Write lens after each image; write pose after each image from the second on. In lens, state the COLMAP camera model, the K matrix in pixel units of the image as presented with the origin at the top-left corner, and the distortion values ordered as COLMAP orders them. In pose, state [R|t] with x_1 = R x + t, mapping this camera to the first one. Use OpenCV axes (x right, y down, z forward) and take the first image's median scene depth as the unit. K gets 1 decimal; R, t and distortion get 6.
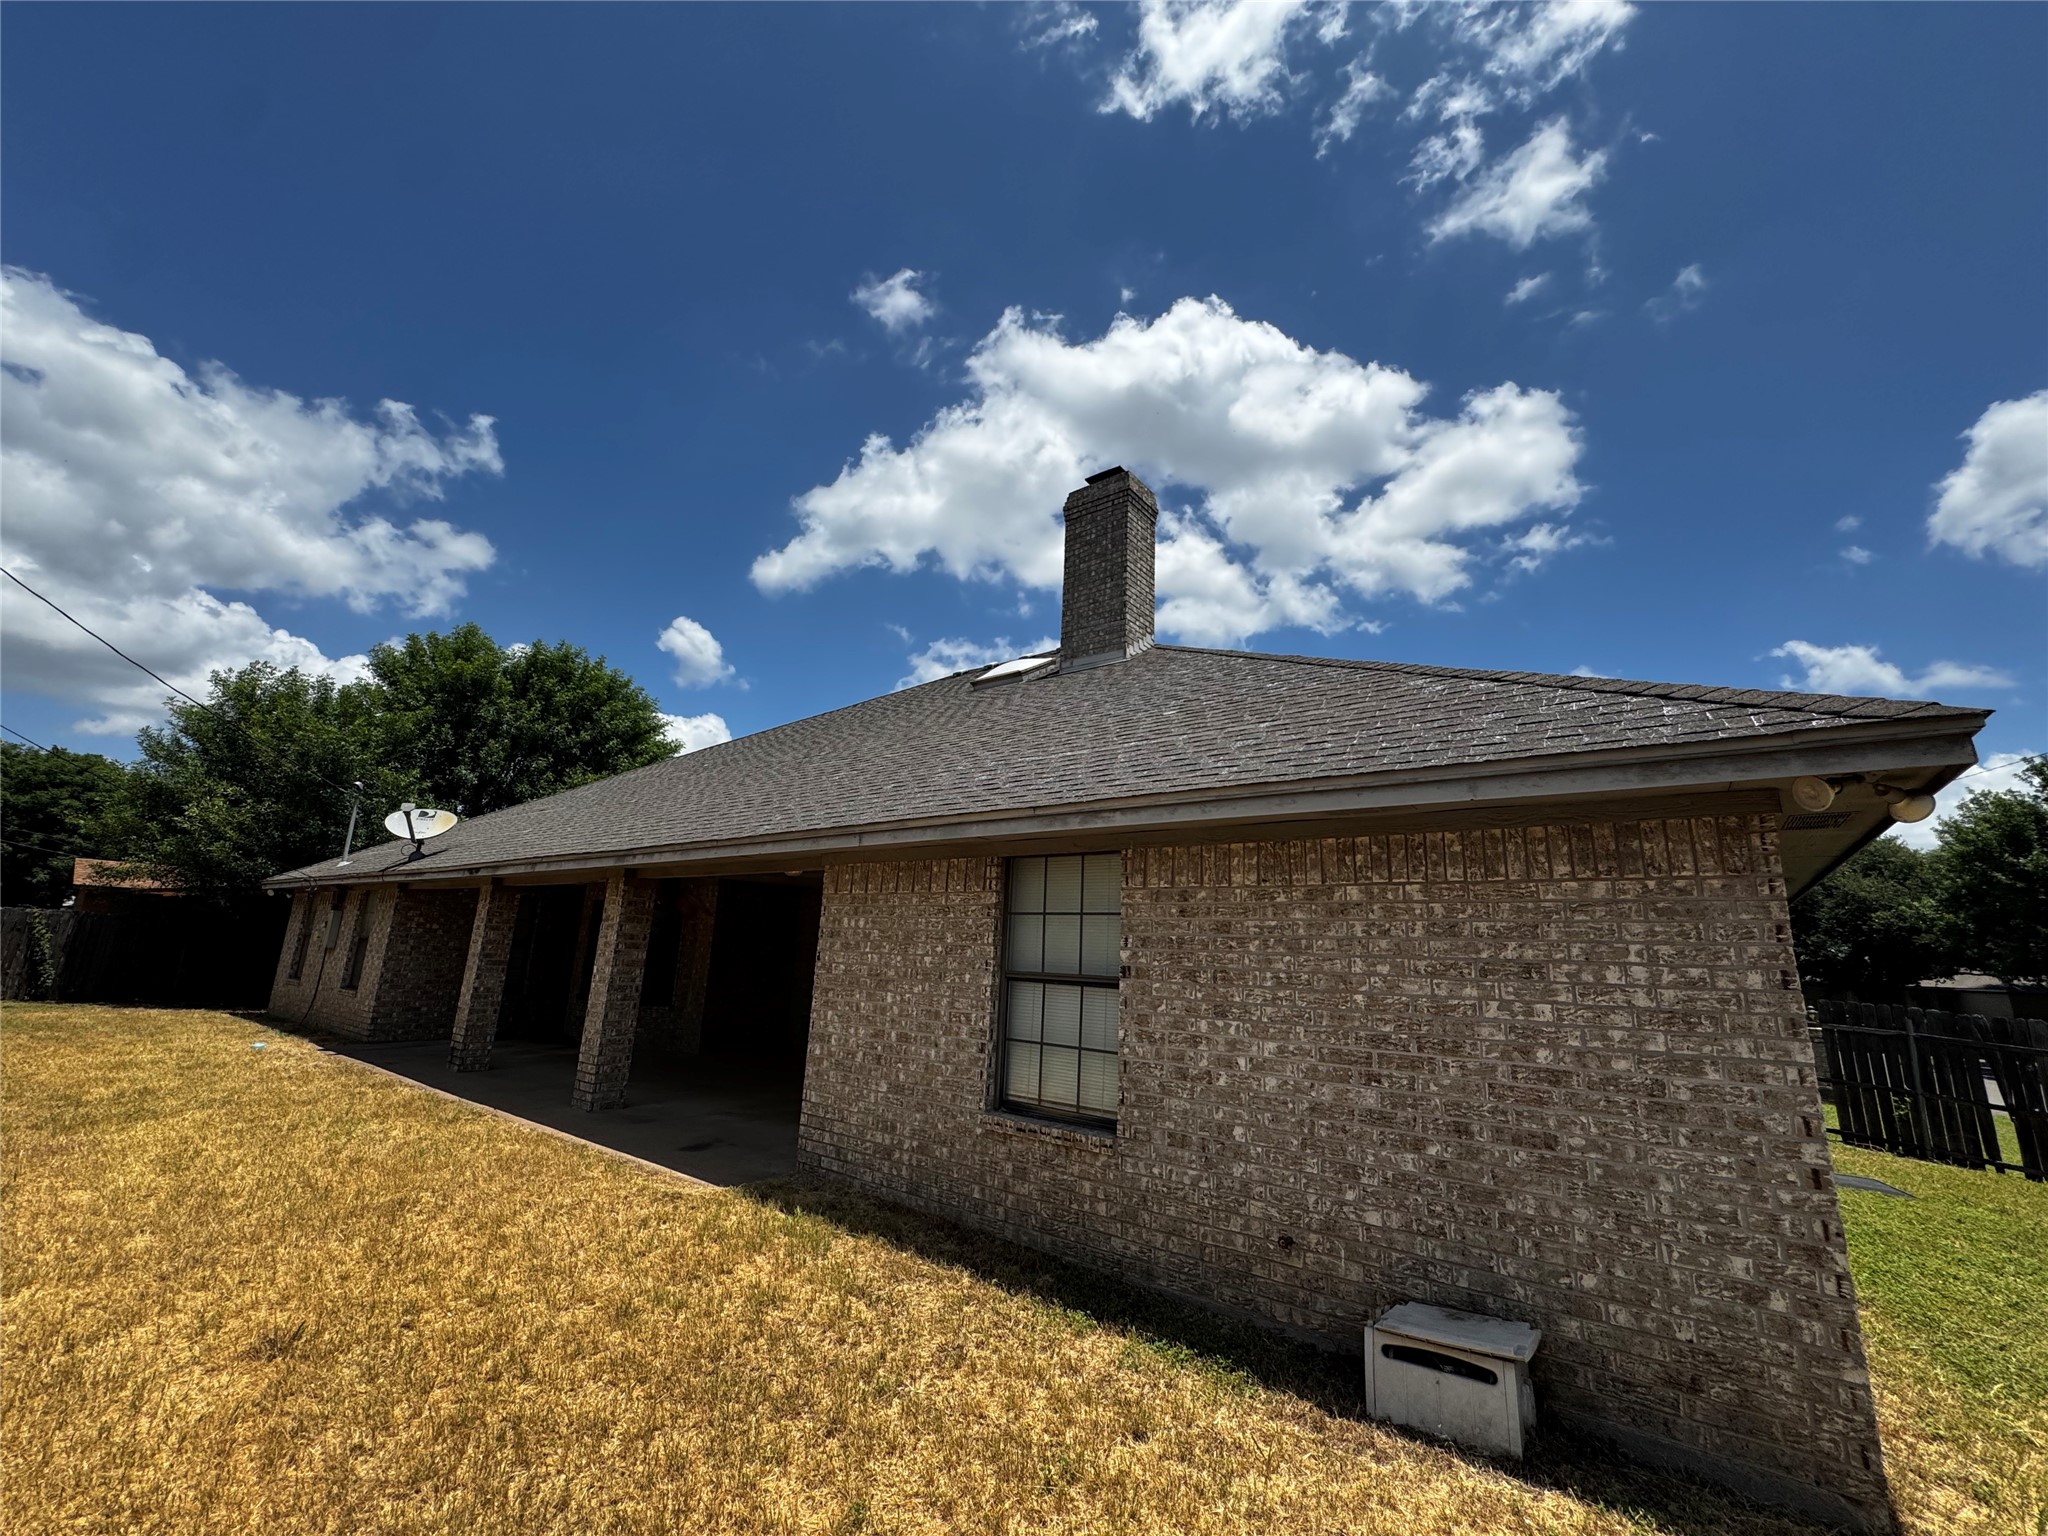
lens RADIAL K [[817.6, 0, 1017.0], [0, 817.6, 758.8], [0, 0, 1]] dist [-0.003829, 0.000355]
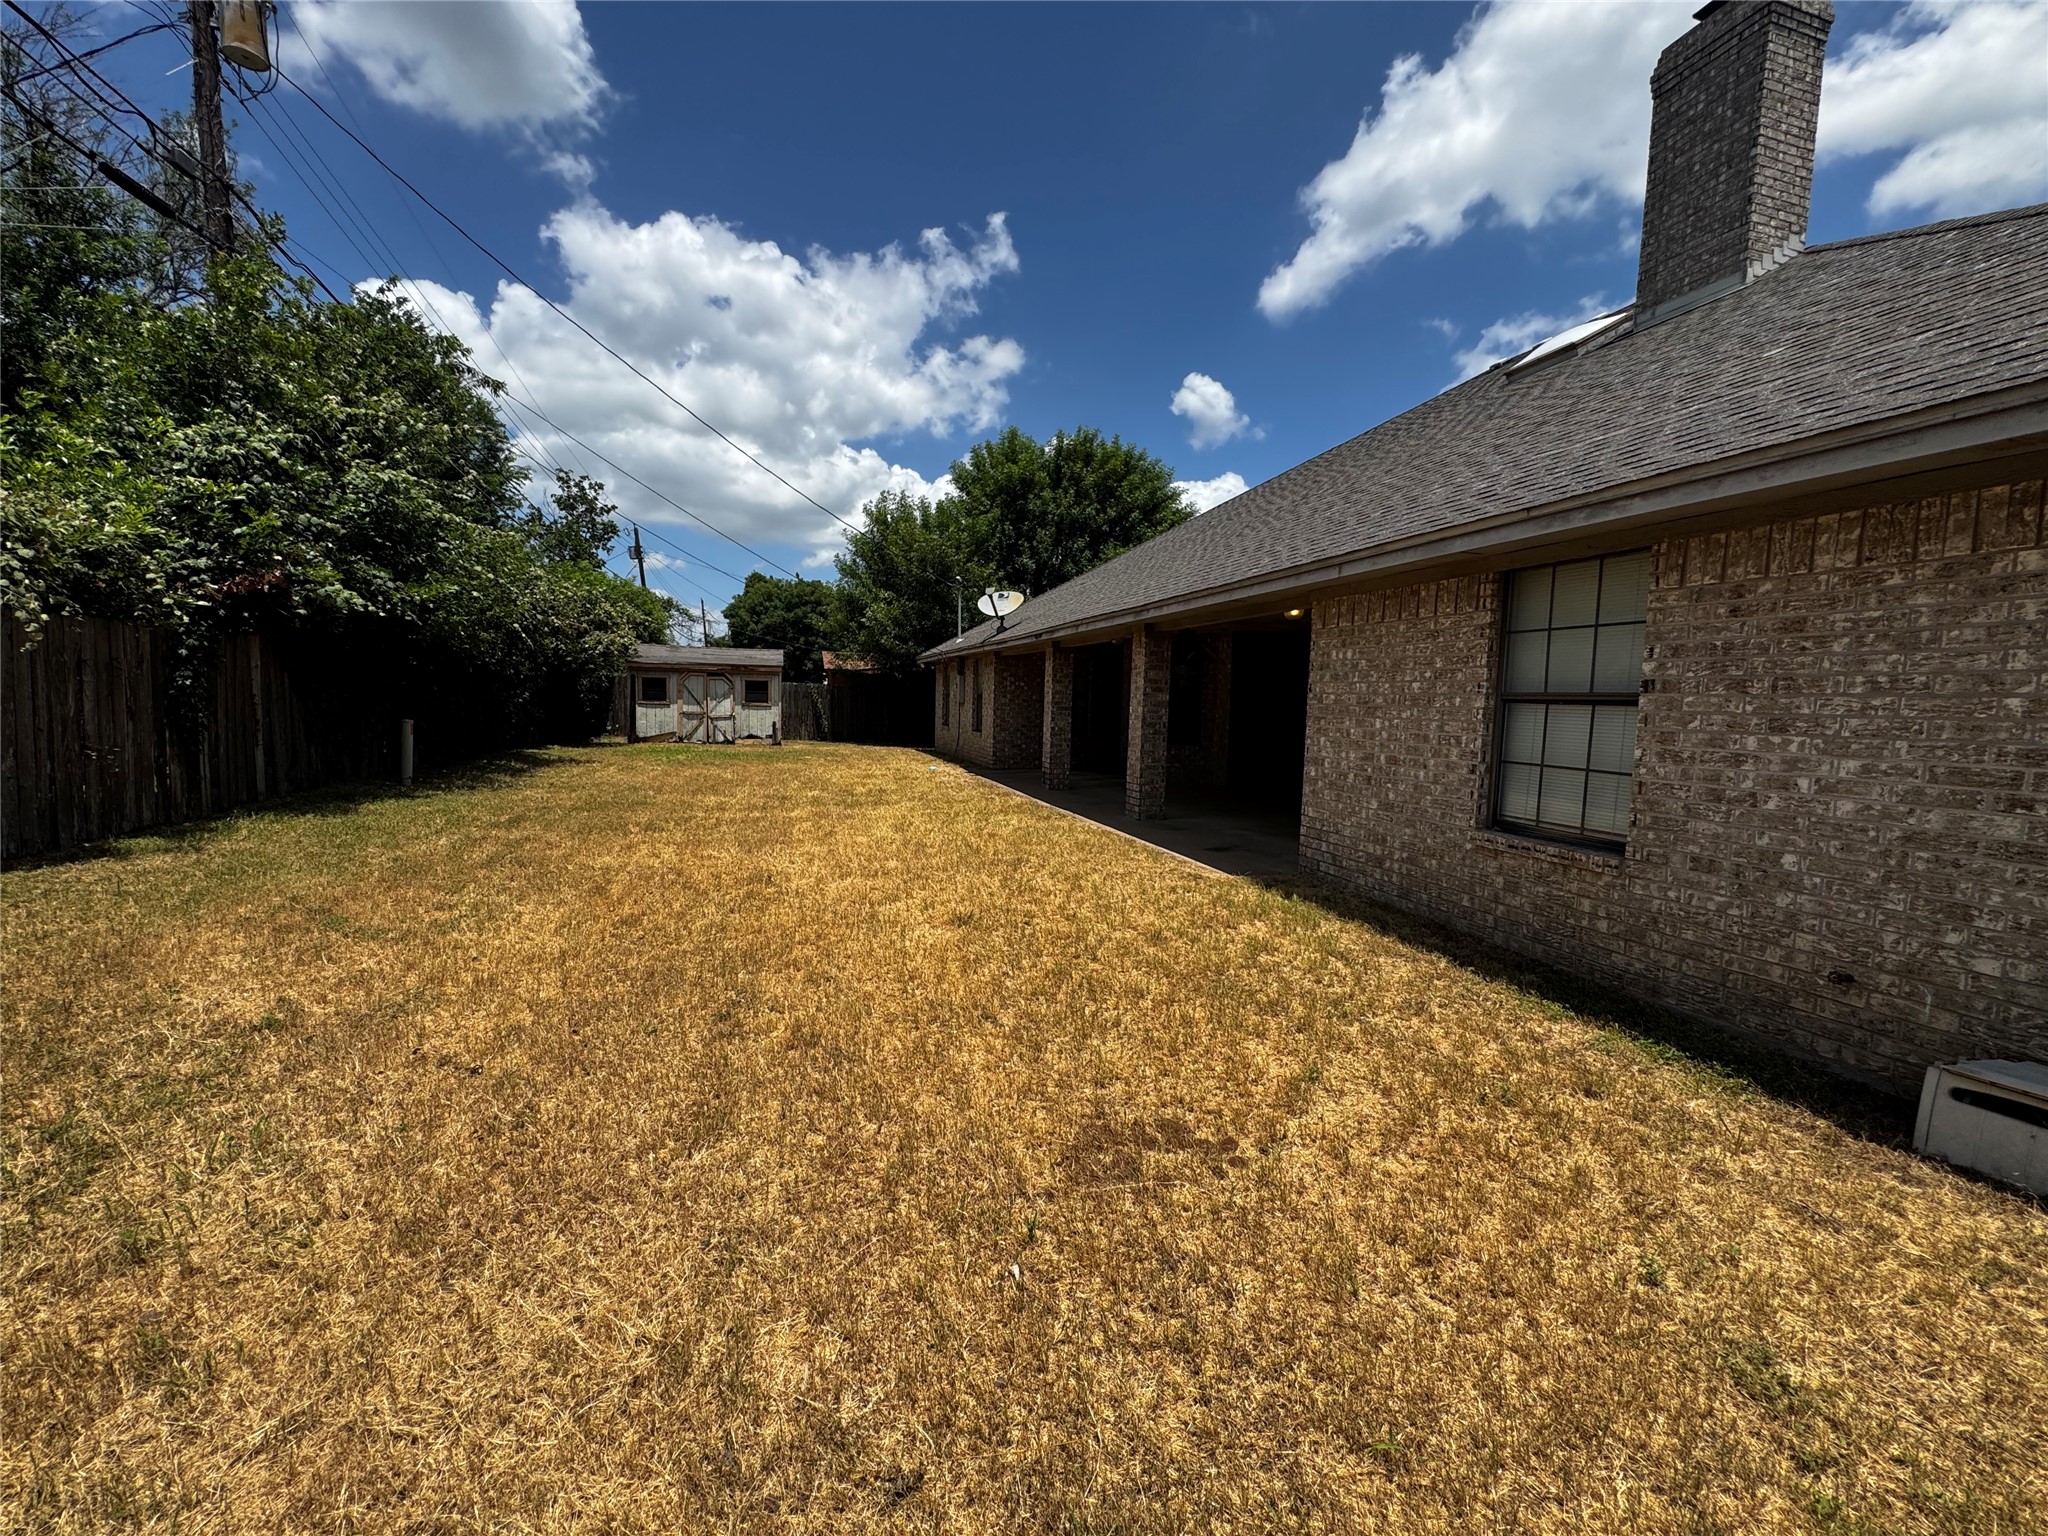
lens RADIAL K [[817.6, 0, 1021.8], [0, 817.6, 768.2], [0, 0, 1]] dist [-0.003829, 0.000355]
pose [[0.813502, 0.027547, -0.580909, 0.081652], [0.147724, 0.956327, 0.252221, 0.020709], [0.562487, -0.290996, 0.773905, -0.068618]]
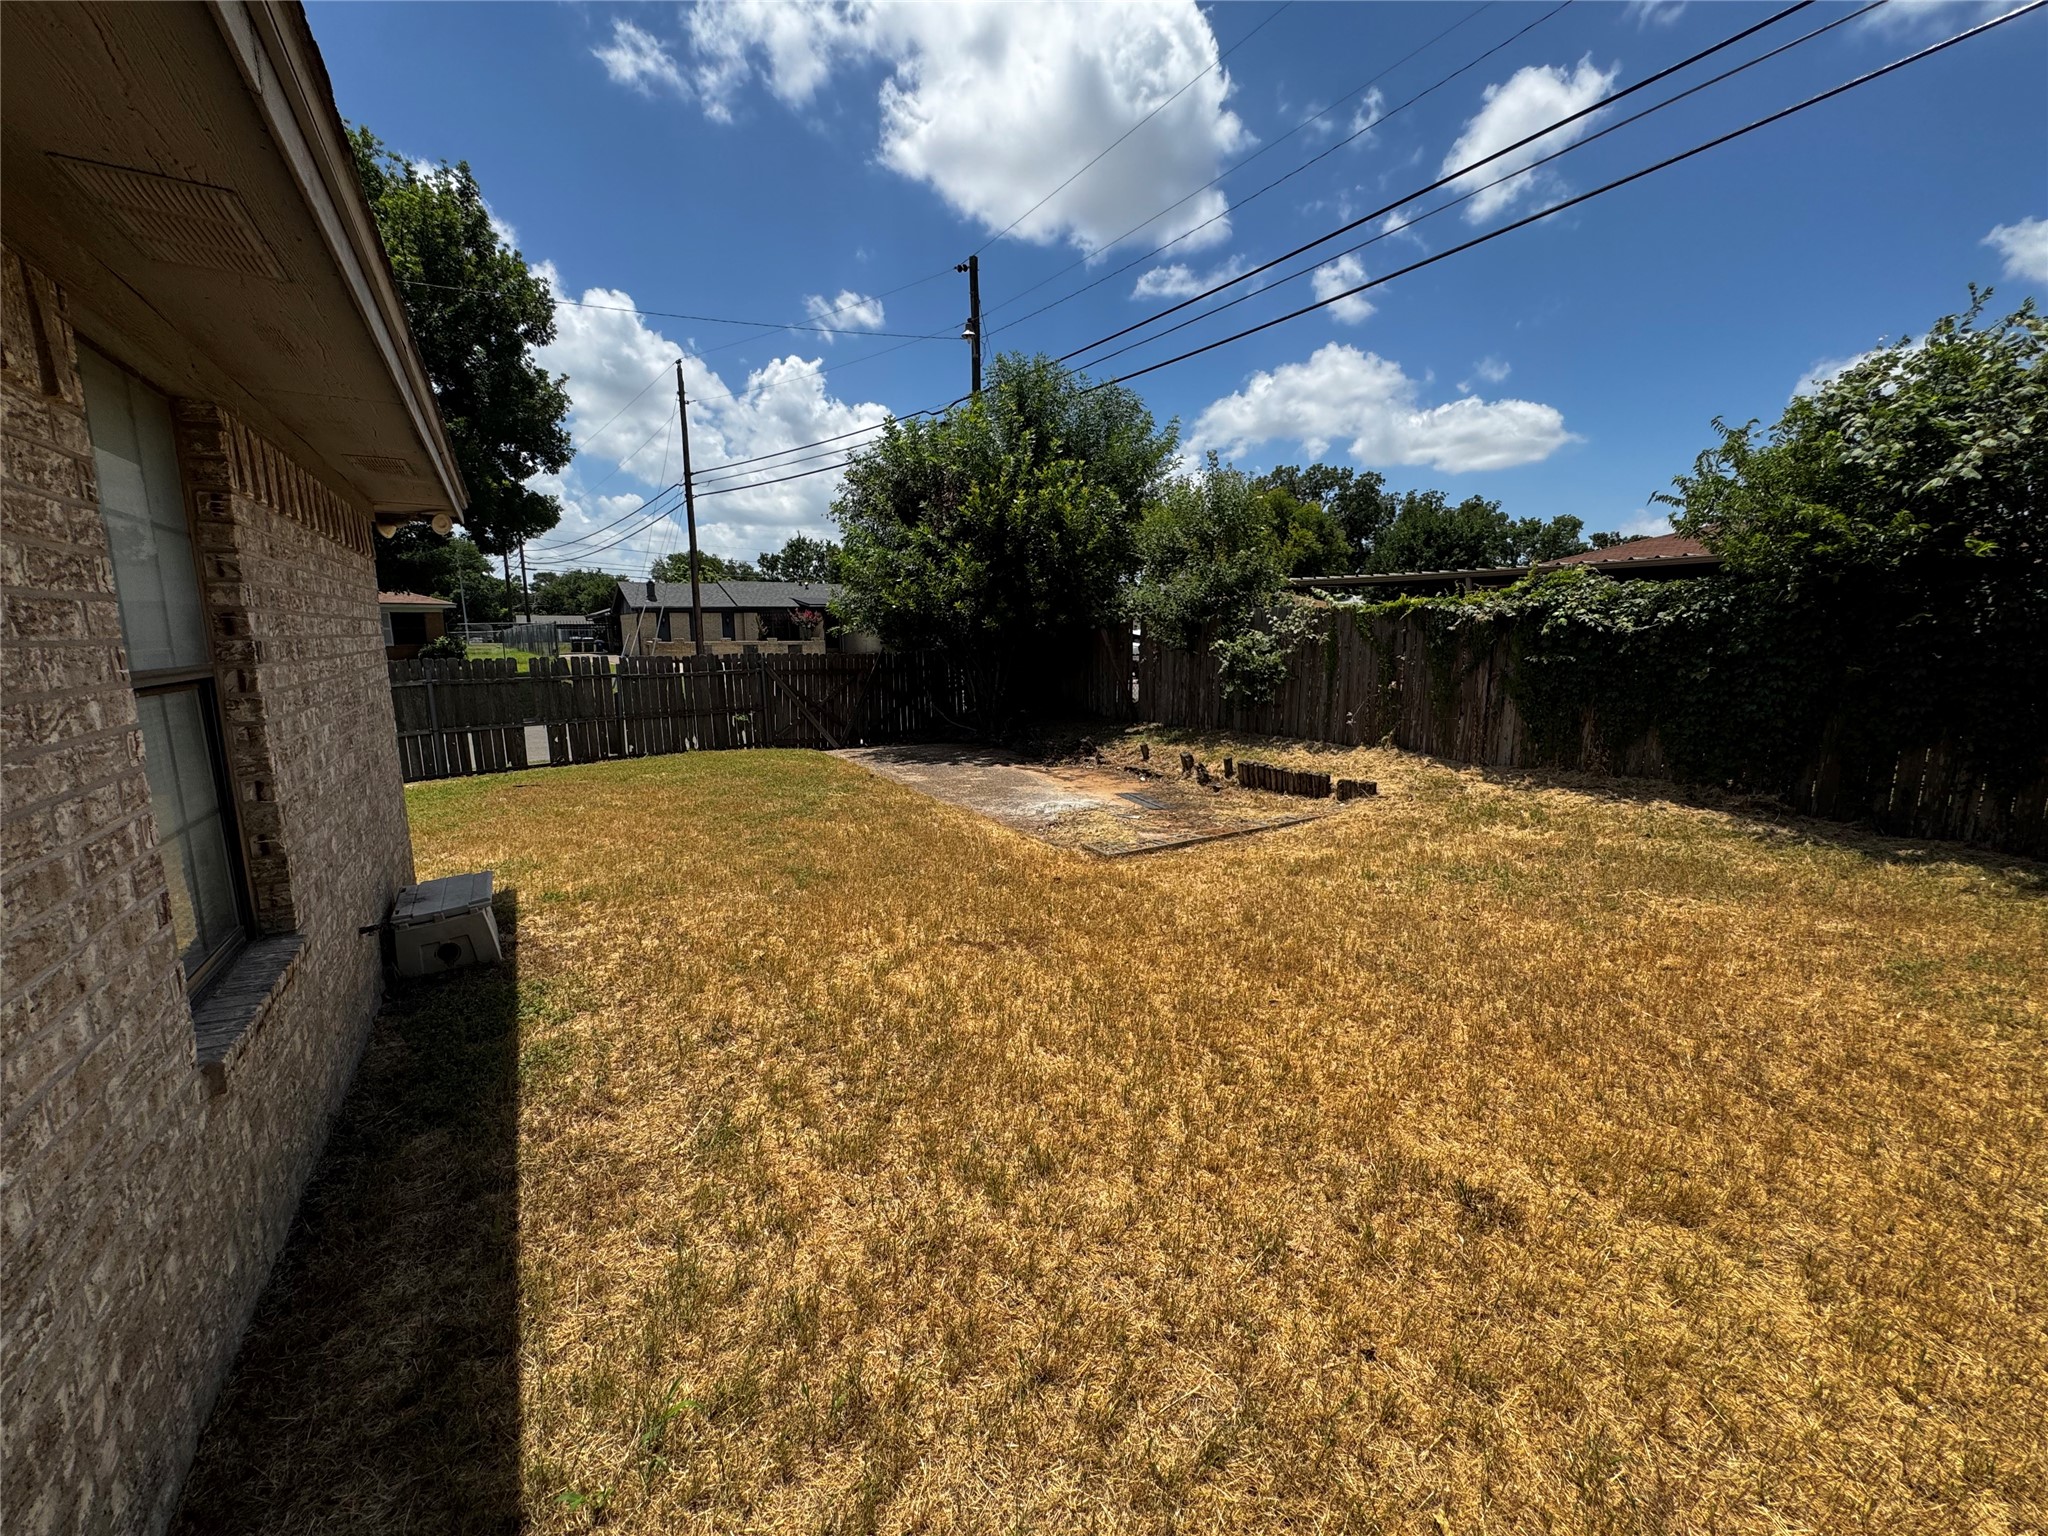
lens RADIAL K [[817.6, 0, 1022.3], [0, 817.6, 767.7], [0, 0, 1]] dist [-0.003829, 0.000355]
pose [[-0.932933, -0.104791, 0.344464, -0.447955], [-0.127141, 0.990957, -0.042878, 0.256476], [-0.336856, -0.083798, -0.937820, 1.133320]]
